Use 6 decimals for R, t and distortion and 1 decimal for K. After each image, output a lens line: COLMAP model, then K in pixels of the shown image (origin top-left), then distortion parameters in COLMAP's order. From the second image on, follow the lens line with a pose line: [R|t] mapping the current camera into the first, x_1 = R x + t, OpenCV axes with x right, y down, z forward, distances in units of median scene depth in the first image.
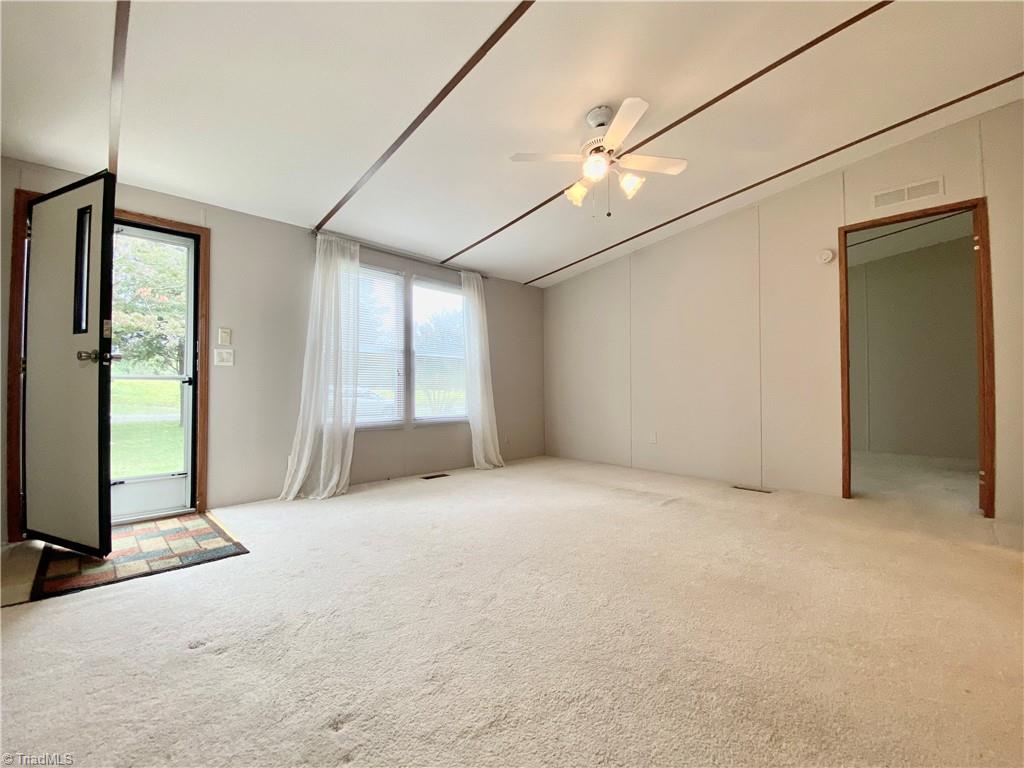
lens RADIAL K [[424.0, 0, 512.0], [0, 424.0, 384.0], [0, 0, 1]] dist [-0.023472, -0.000073]
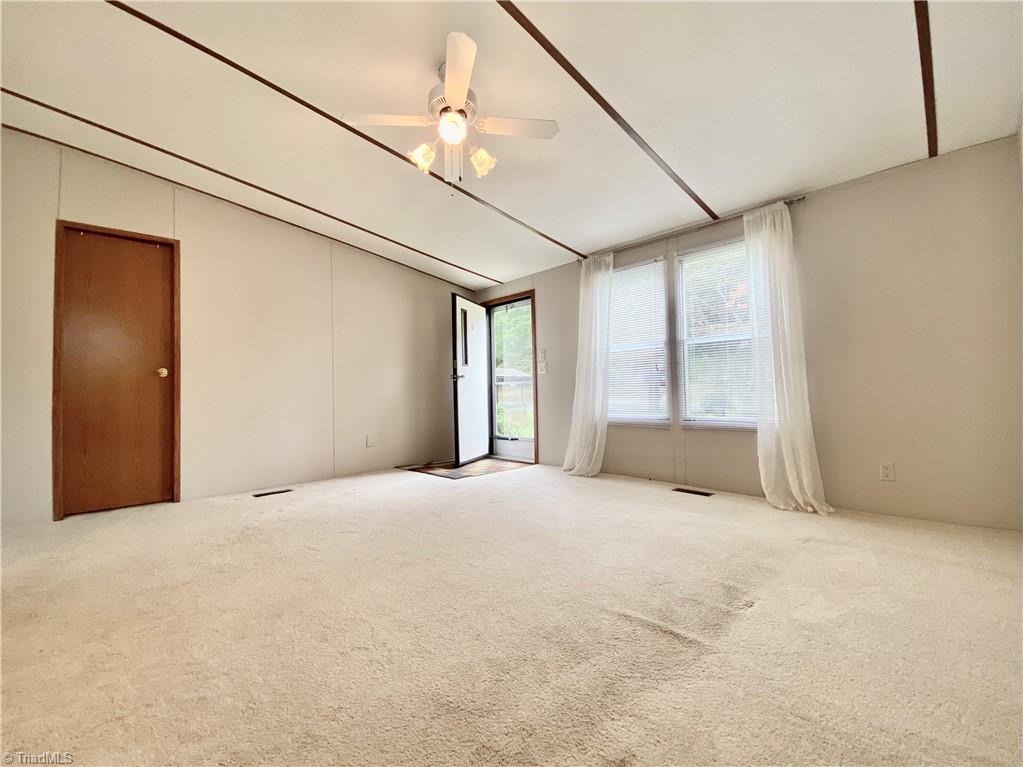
lens RADIAL K [[423.6, 0, 511.5], [0, 423.6, 383.5], [0, 0, 1]] dist [-0.023472, -0.000073]
pose [[-0.037425, -0.026100, -0.998959, 0.641173], [0.031486, 0.999132, -0.027284, 0.022976], [0.998803, -0.032474, -0.036571, 0.689509]]
